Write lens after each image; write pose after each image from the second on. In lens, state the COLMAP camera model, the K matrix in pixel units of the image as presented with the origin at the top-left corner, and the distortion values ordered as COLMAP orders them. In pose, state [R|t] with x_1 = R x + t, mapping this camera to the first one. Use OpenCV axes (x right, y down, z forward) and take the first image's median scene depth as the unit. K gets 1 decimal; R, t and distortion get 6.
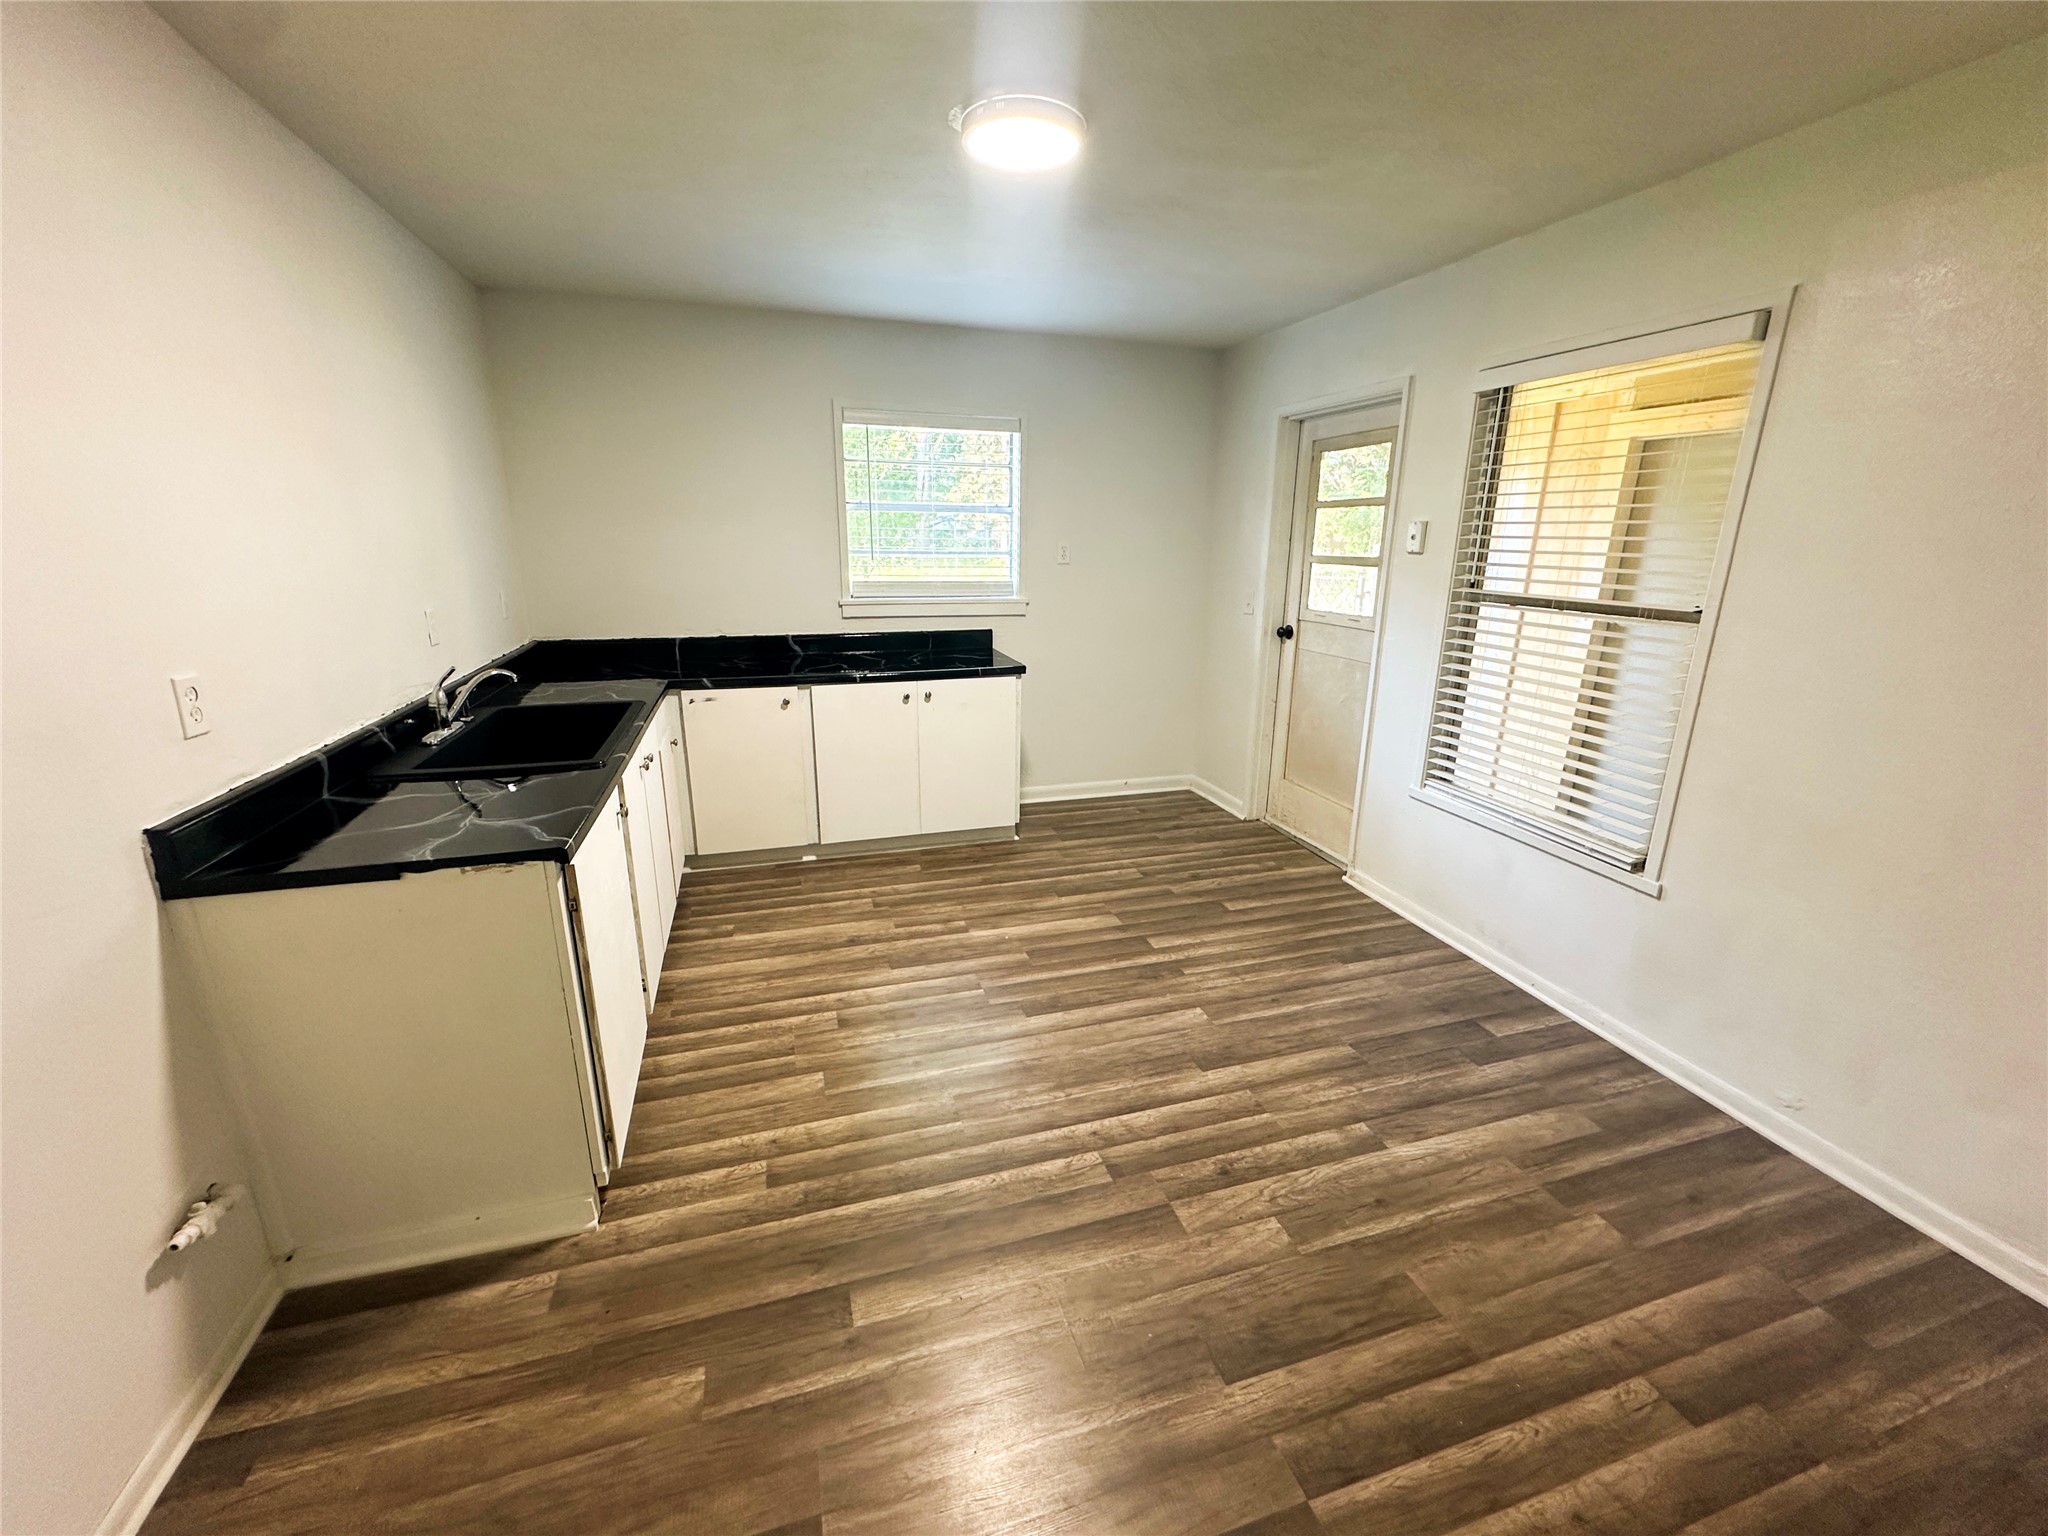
lens RADIAL K [[814.6, 0, 1026.7], [0, 814.6, 772.3], [0, 0, 1]] dist [-0.004397, 0.000195]
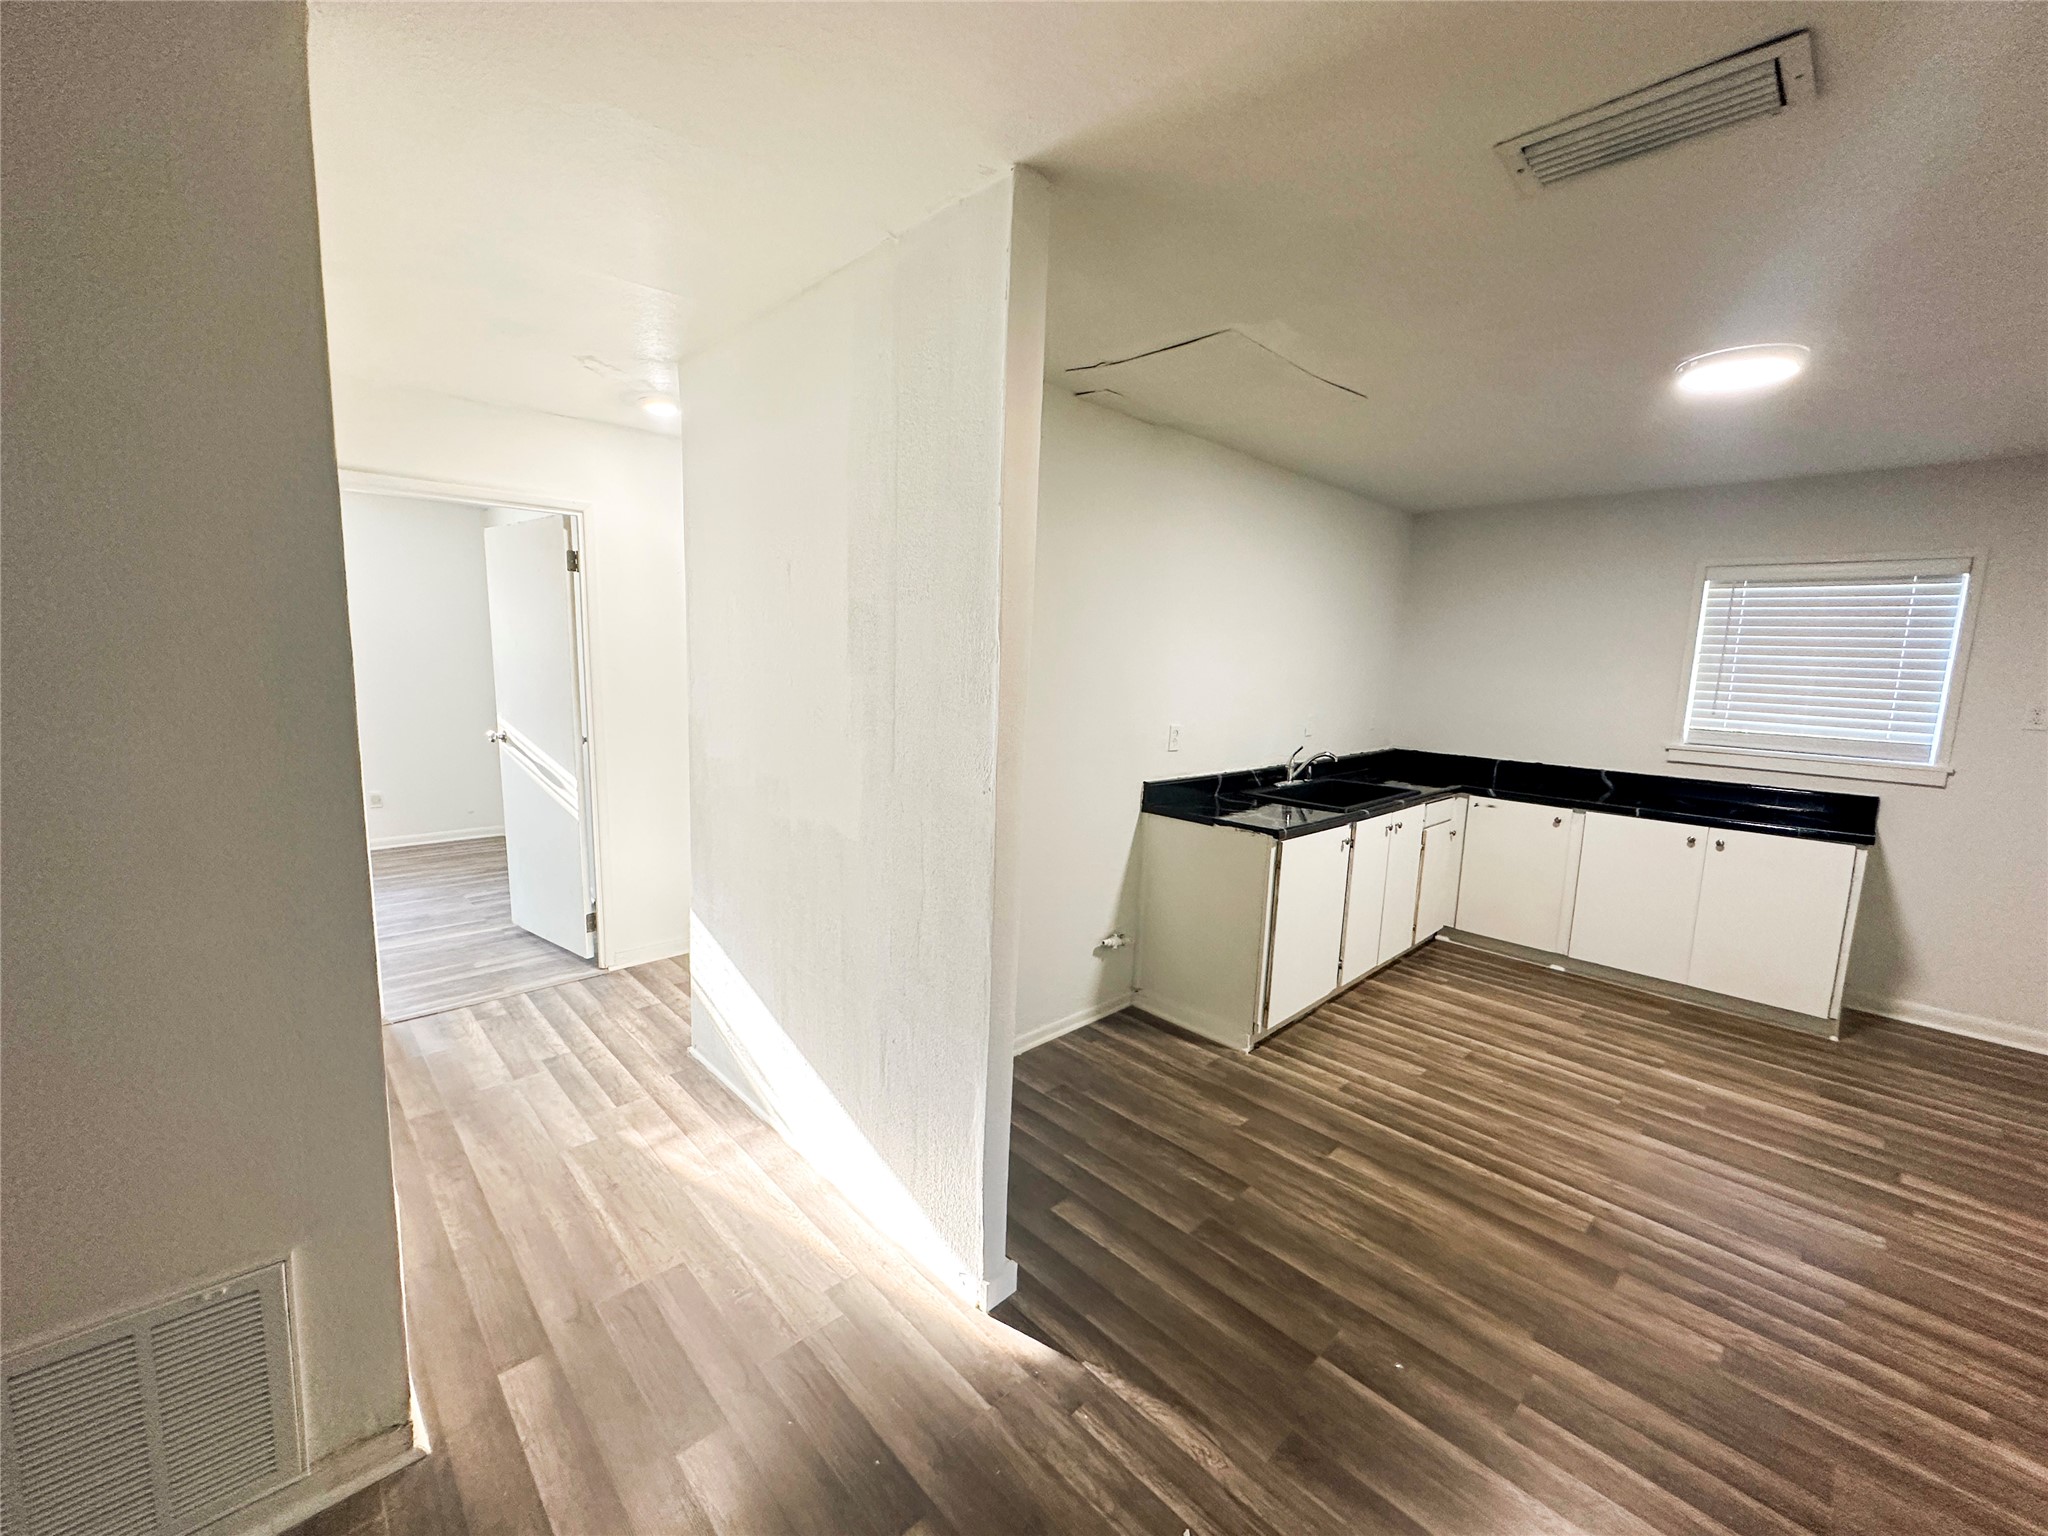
lens RADIAL K [[814.6, 0, 1026.8], [0, 814.6, 773.0], [0, 0, 1]] dist [-0.004397, 0.000195]
pose [[0.450953, 0.128696, -0.883221, 0.443357], [-0.276496, 0.961015, -0.001141, 0.068759], [0.848641, 0.244721, 0.468956, -0.227052]]
